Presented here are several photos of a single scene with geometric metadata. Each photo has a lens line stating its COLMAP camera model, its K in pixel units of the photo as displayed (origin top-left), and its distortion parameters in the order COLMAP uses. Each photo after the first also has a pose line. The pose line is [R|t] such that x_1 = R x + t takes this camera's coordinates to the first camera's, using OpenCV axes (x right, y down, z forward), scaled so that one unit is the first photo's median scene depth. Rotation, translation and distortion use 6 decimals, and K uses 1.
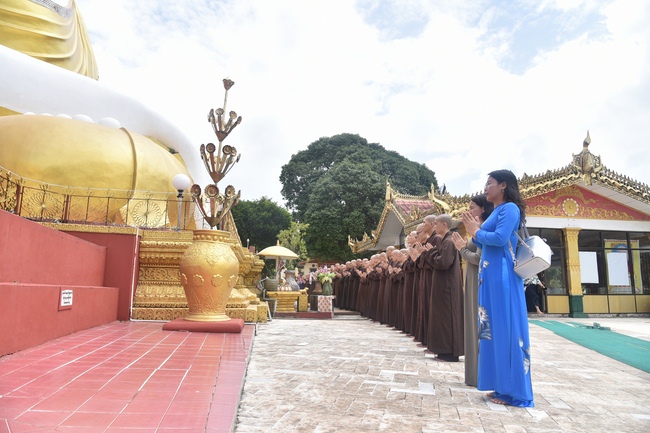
lens RADIAL K [[440.1, 0, 318.5], [0, 440.1, 215.3], [0, 0, 1]] dist [-0.037376, -0.000202]
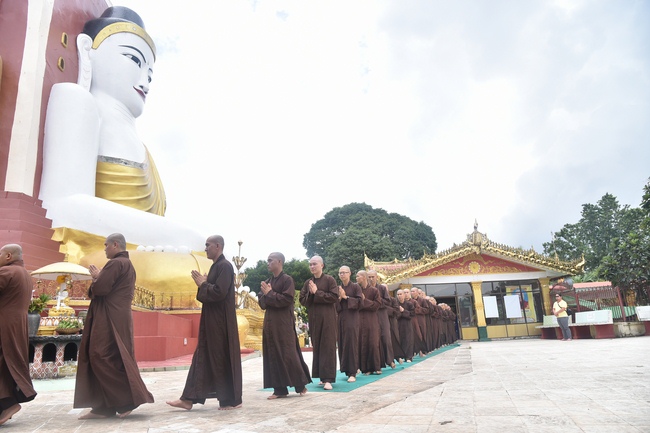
lens RADIAL K [[440.1, 0, 320.6], [0, 440.1, 210.9], [0, 0, 1]] dist [-0.037376, -0.000202]
pose [[0.991998, -0.089541, -0.089003, 0.198438], [0.079325, 0.990497, -0.112350, -0.083503], [0.098218, 0.104390, 0.989675, -0.574787]]
